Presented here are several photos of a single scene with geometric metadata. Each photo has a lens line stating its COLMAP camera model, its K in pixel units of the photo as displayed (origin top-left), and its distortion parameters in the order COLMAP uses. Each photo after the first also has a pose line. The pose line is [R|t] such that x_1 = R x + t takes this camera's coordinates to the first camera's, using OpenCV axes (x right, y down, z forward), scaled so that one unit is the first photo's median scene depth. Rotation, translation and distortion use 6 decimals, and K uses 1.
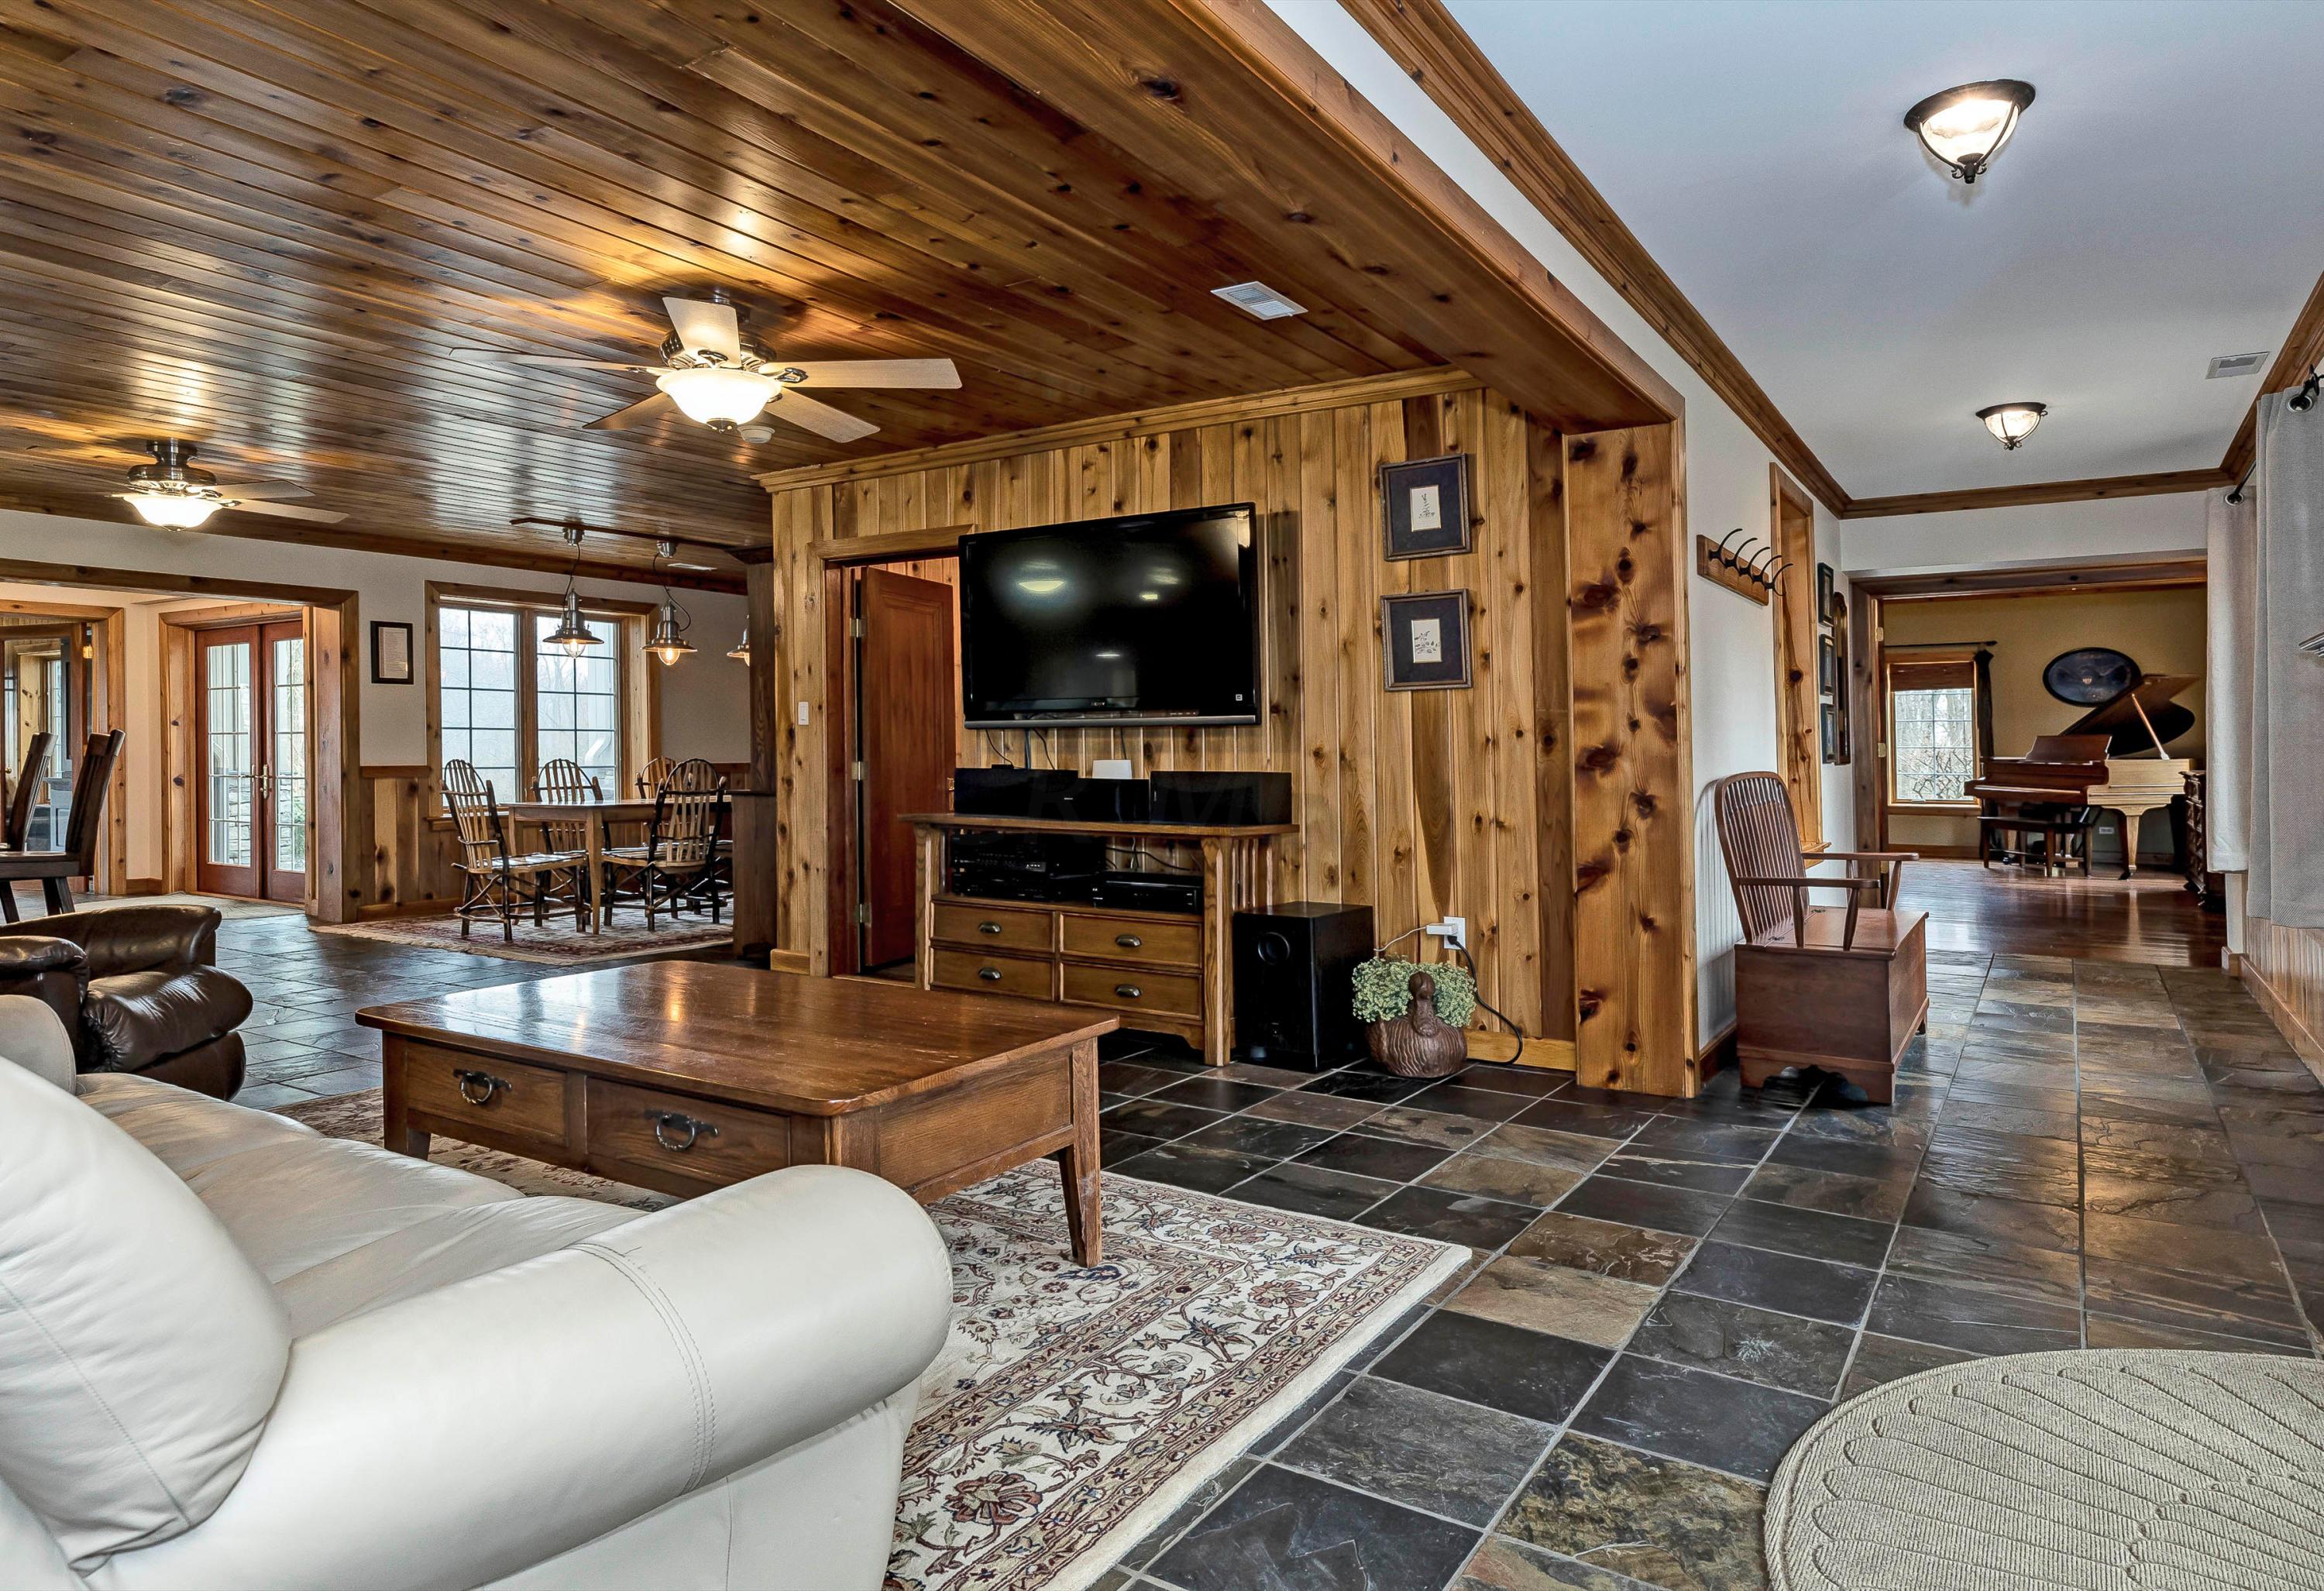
lens RADIAL K [[1374.0, 0, 1119.3], [0, 1374.0, 699.3], [0, 0, 1]] dist [-0.003344, 0.001751]
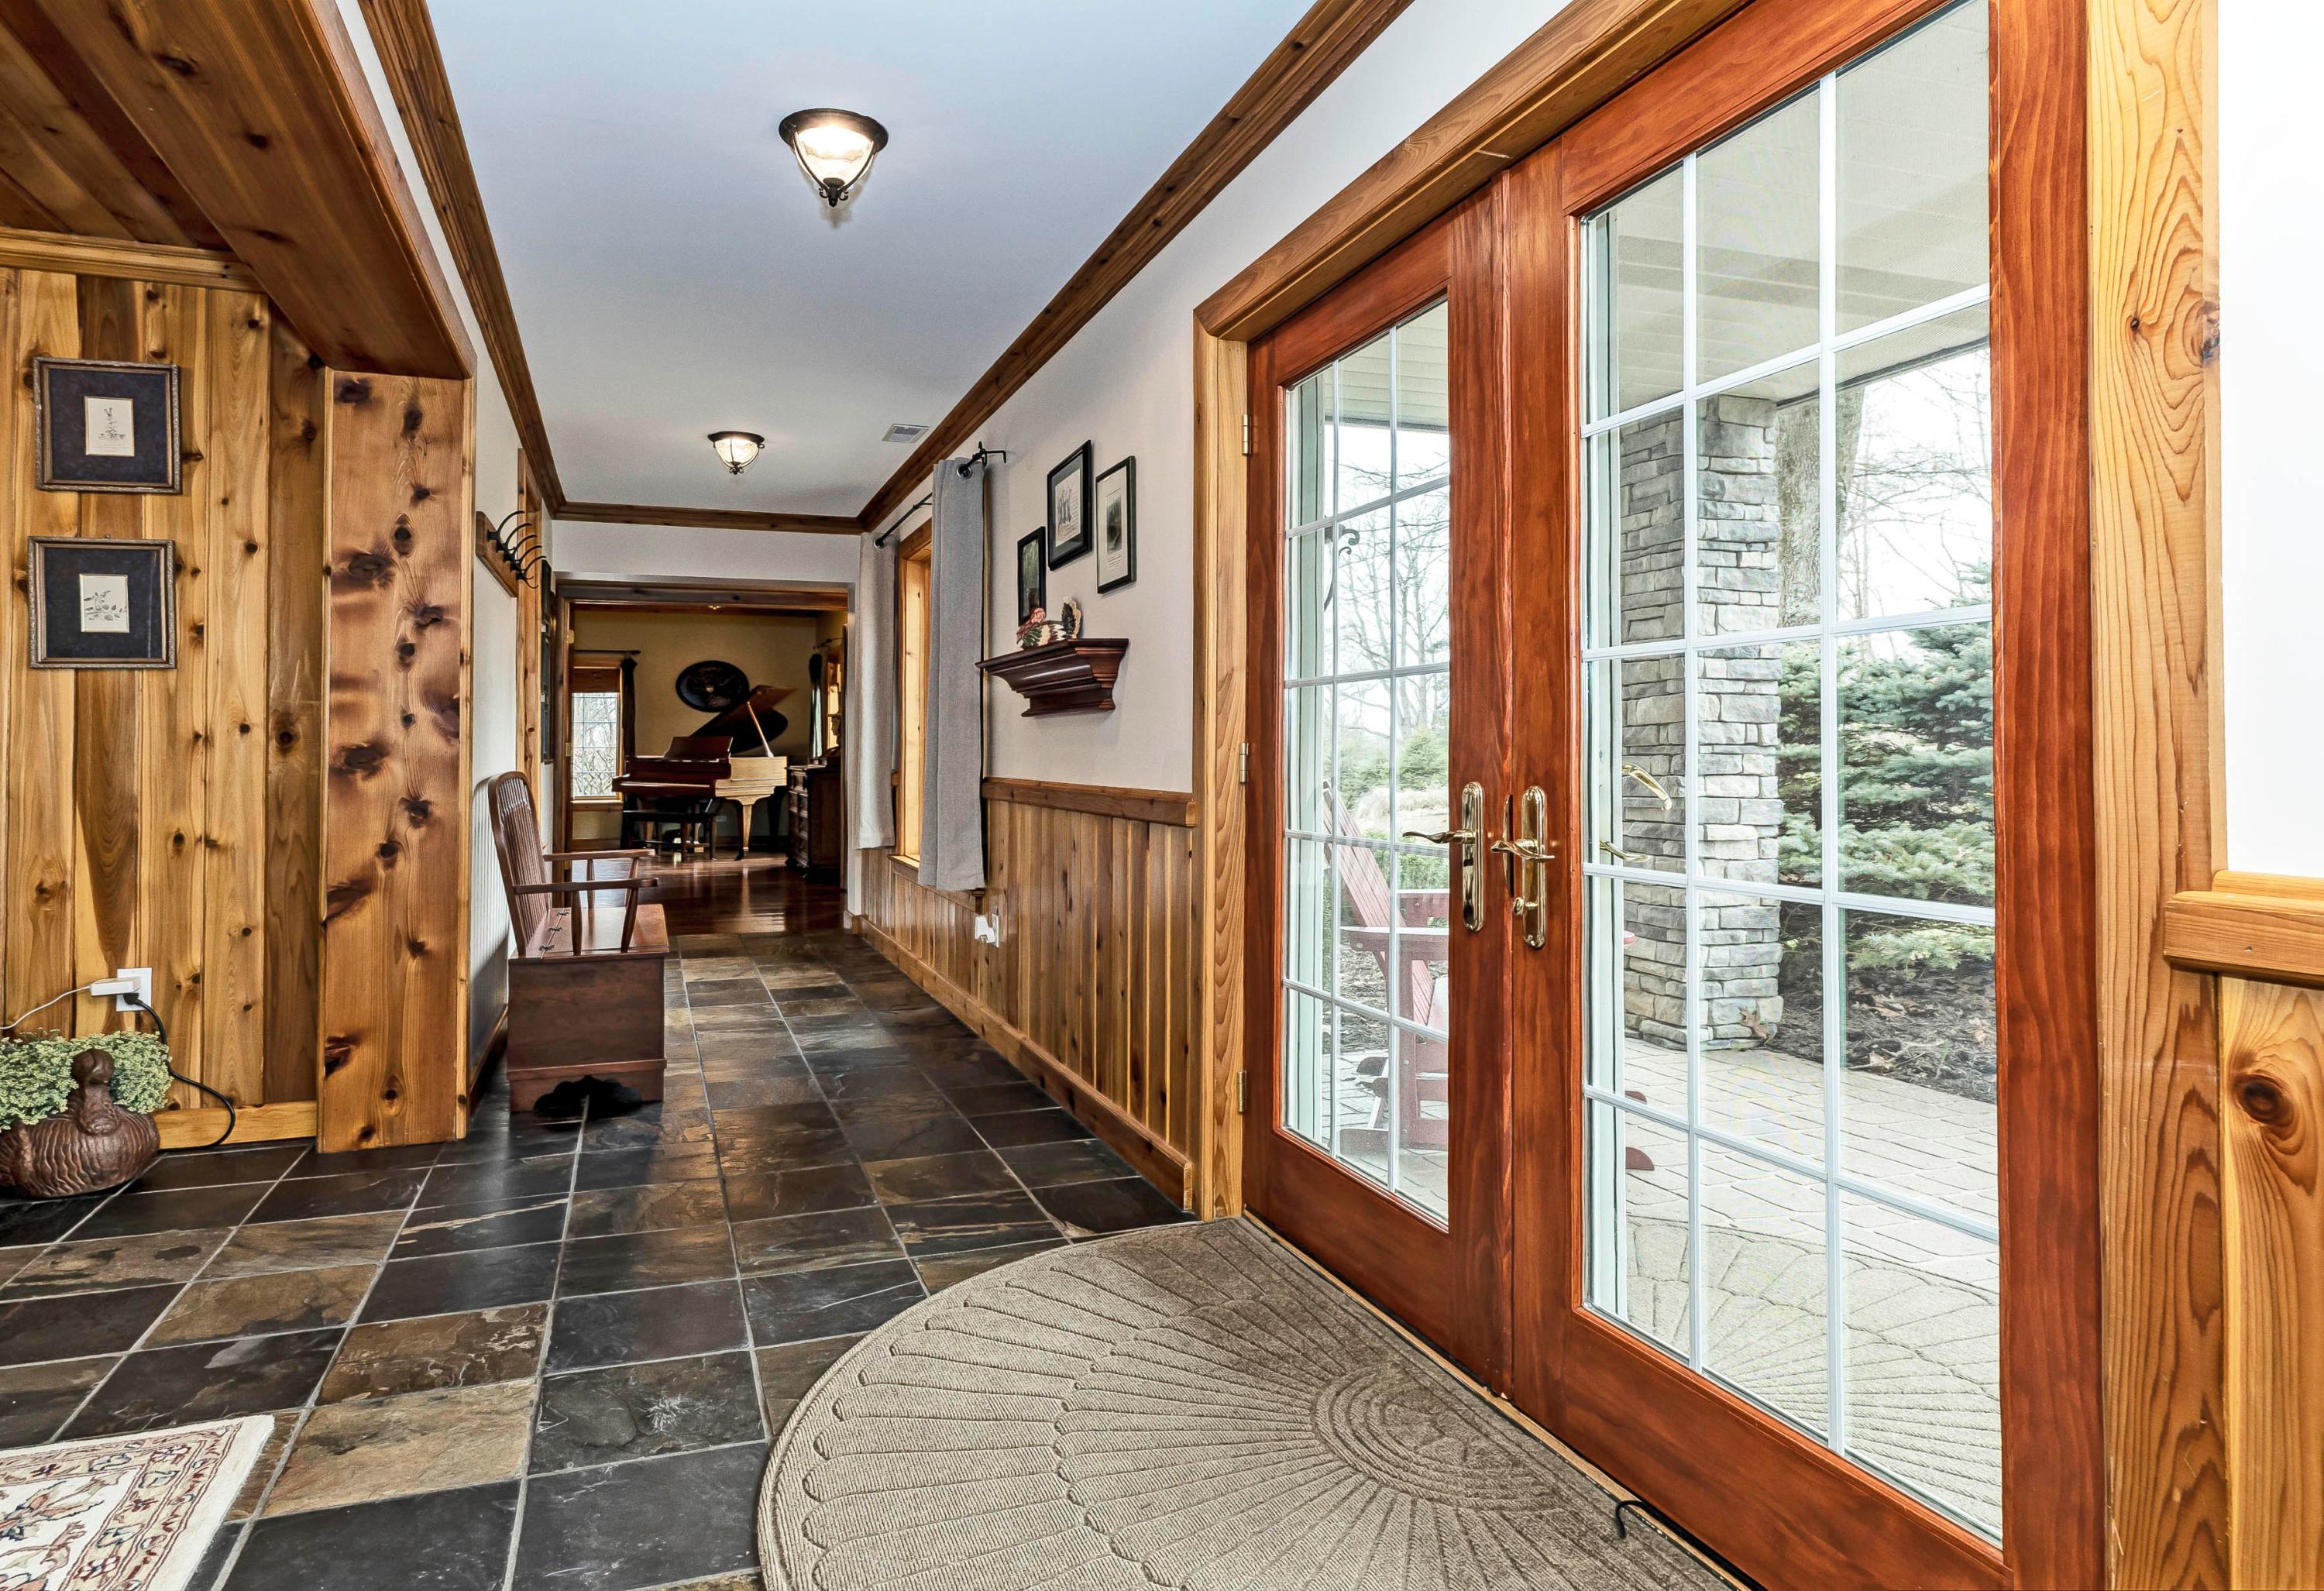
lens RADIAL K [[1374.0, 0, 1119.3], [0, 1374.0, 699.3], [0, 0, 1]] dist [-0.003344, 0.001751]
pose [[0.596148, 0.027787, 0.802393, -0.051076], [-0.027780, 0.999516, -0.013974, 0.005236], [-0.802394, -0.013960, 0.596632, 0.122310]]
